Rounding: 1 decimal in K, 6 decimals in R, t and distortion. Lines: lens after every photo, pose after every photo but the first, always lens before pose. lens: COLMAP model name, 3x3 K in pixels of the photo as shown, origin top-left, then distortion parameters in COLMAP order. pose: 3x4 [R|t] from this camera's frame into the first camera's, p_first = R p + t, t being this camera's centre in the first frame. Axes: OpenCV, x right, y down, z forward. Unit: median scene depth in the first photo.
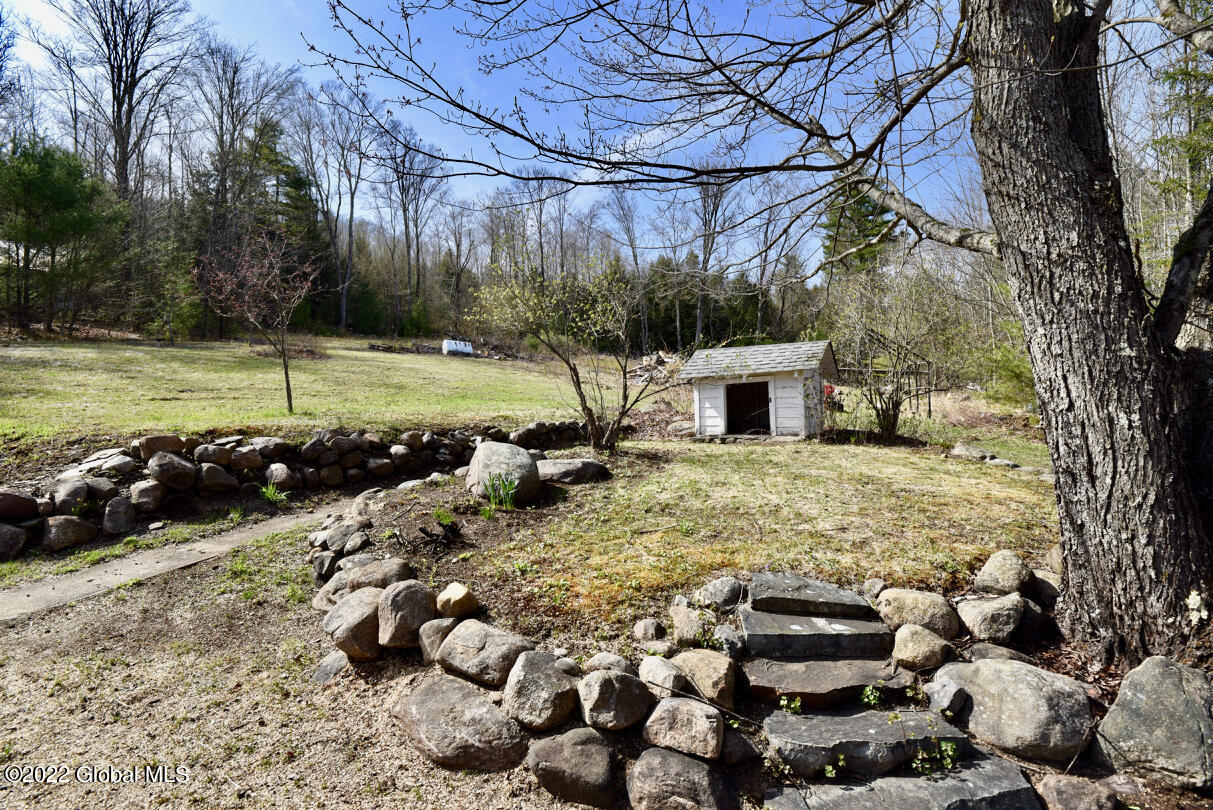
lens RADIAL K [[597.5, 0, 607.6], [0, 597.5, 406.3], [0, 0, 1]] dist [-0.027080, -0.002444]
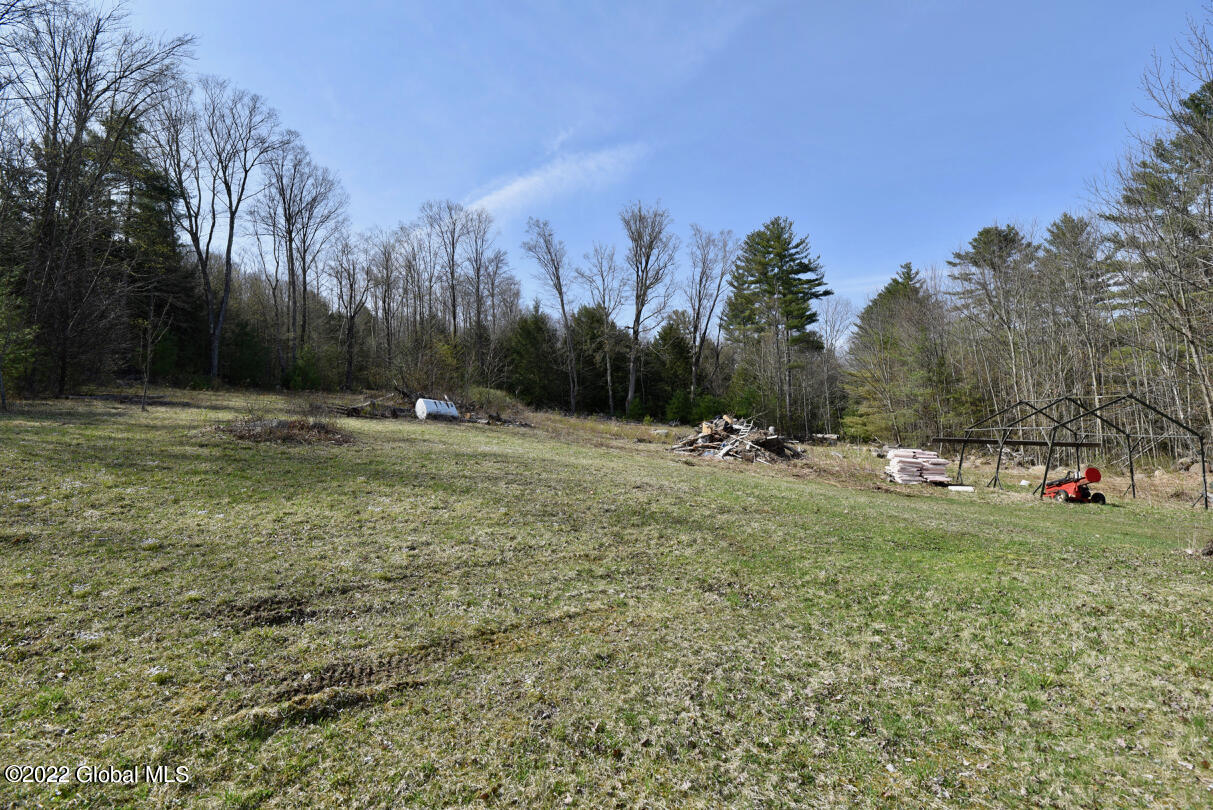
lens RADIAL K [[597.5, 0, 606.4], [0, 597.5, 402.0], [0, 0, 1]] dist [-0.027080, -0.002444]
pose [[0.972589, 0.002626, 0.232518, -0.135517], [0.019144, 0.995638, -0.091320, -0.022073], [-0.231744, 0.093268, 0.968295, 0.145140]]
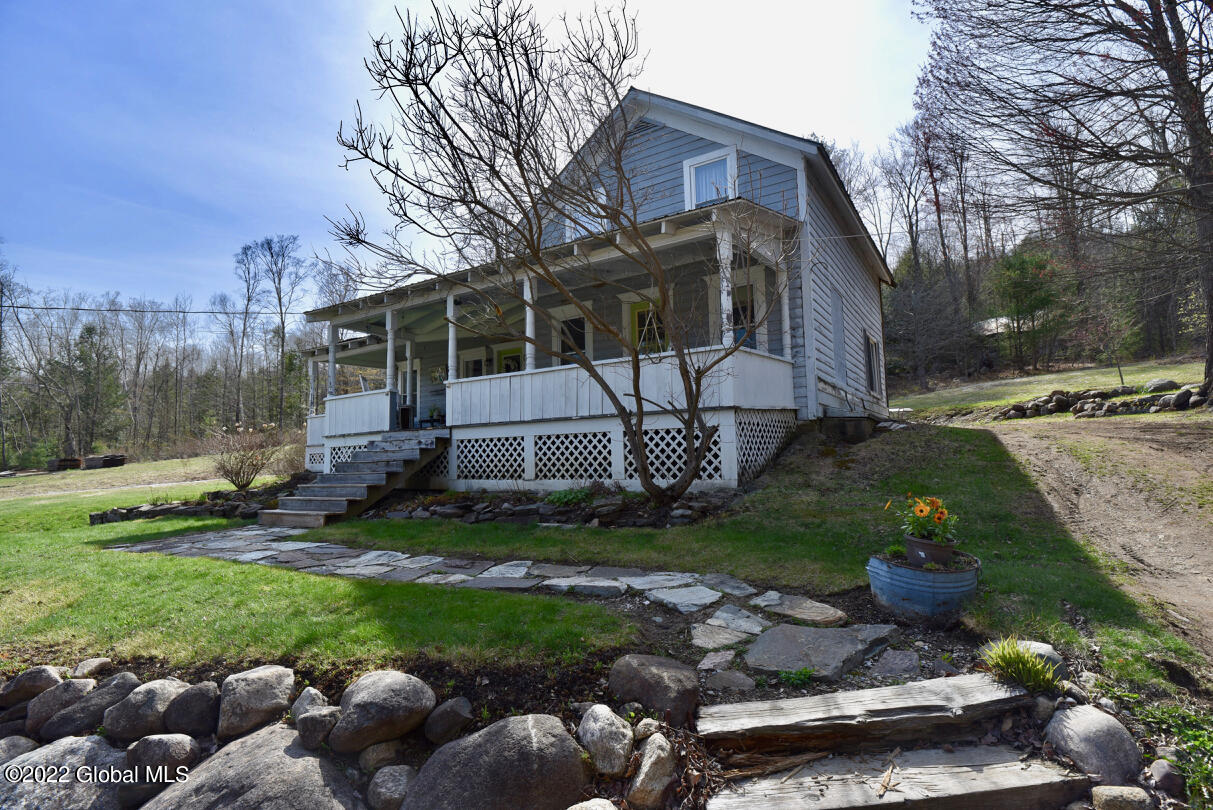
lens RADIAL K [[597.5, 0, 607.1], [0, 597.5, 401.2], [0, 0, 1]] dist [-0.027080, -0.002444]
pose [[0.157231, -0.096919, -0.982795, 0.206393], [0.030597, 0.995173, -0.093244, 0.033894], [0.987088, -0.015409, 0.159437, -0.200287]]
